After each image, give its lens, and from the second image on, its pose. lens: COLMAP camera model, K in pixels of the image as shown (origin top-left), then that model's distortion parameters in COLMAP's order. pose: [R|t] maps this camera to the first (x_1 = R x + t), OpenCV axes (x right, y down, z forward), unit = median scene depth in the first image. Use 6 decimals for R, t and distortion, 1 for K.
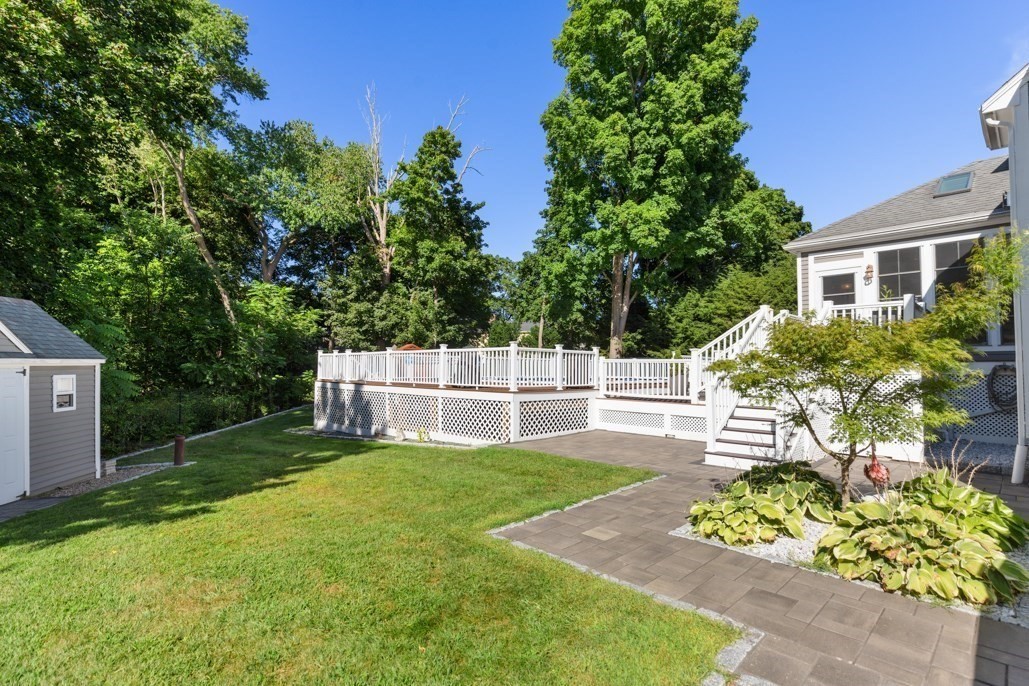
lens RADIAL K [[502.4, 0, 509.6], [0, 502.4, 344.4], [0, 0, 1]] dist [-0.002888, -0.000584]
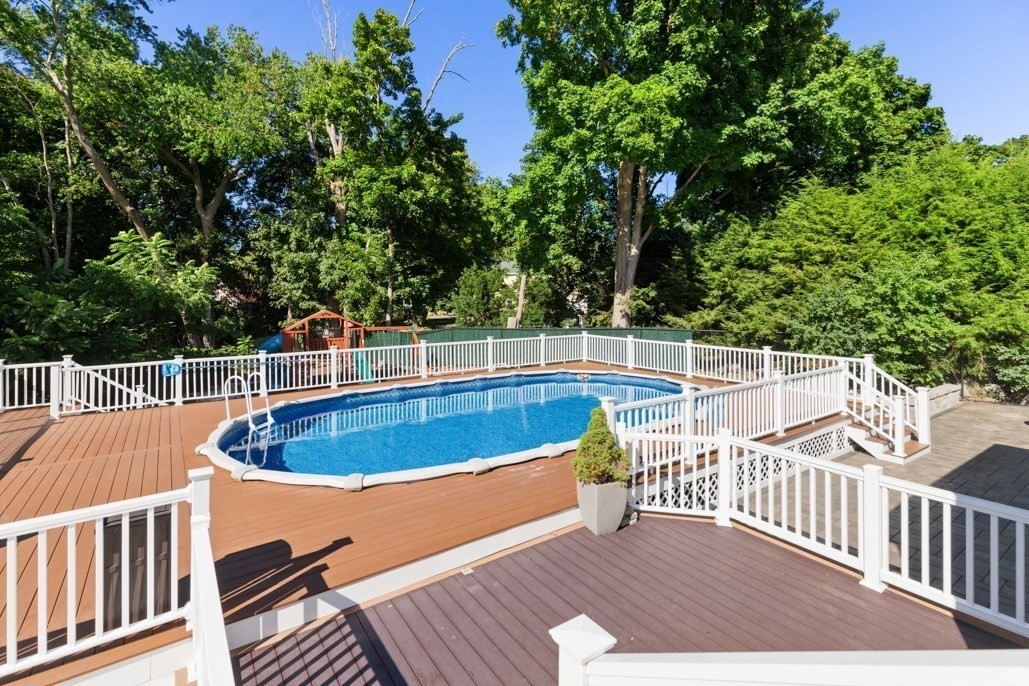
lens RADIAL K [[480.6, 0, 504.7], [0, 480.6, 299.0], [0, 0, 1]] dist [-0.003108, 0.001038]
pose [[0.985696, -0.009998, -0.168237, 0.173765], [0.018695, 0.998565, 0.050194, -0.044452], [0.167494, -0.052621, 0.984468, 0.342789]]
